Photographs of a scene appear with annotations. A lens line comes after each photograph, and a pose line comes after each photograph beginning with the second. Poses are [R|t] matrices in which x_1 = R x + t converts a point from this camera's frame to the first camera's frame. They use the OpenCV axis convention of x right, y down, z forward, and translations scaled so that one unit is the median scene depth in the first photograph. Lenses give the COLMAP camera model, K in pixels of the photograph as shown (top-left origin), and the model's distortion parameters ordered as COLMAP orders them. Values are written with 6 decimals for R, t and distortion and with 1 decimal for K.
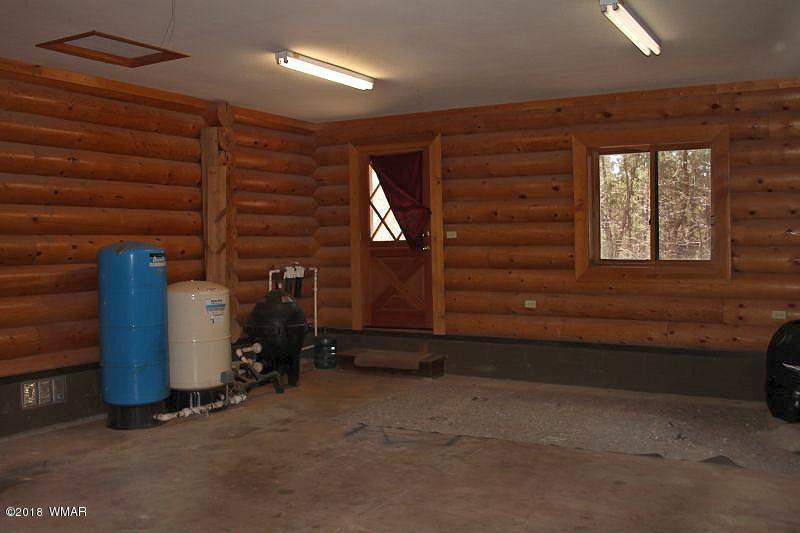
lens RADIAL K [[791.9, 0, 400.0], [0, 791.9, 266.5], [0, 0, 1]] dist [-0.010683, -0.006994]
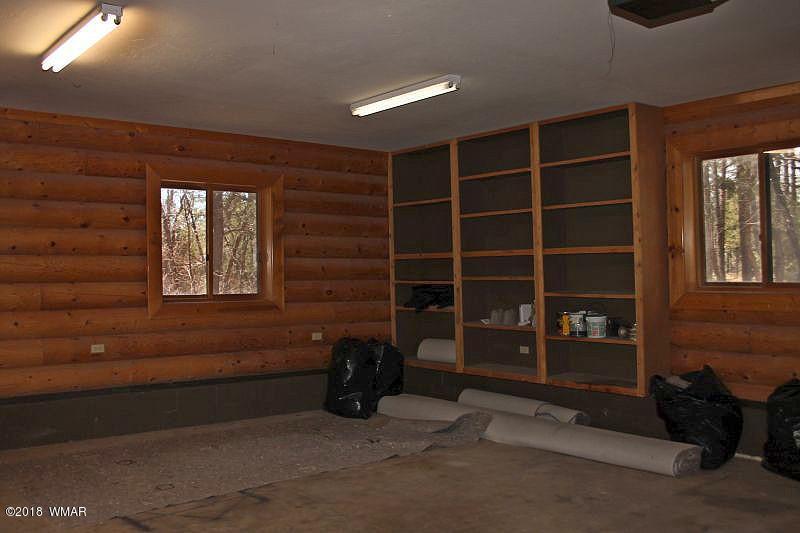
lens RADIAL K [[777.6, 0, 400.0], [0, 777.6, 266.5], [0, 0, 1]] dist [0.001960, 0.001421]
pose [[0.381601, 0.012274, 0.924246, -0.514833], [0.034929, 0.999006, -0.027688, -0.007849], [-0.923667, 0.042849, 0.380793, 0.371500]]
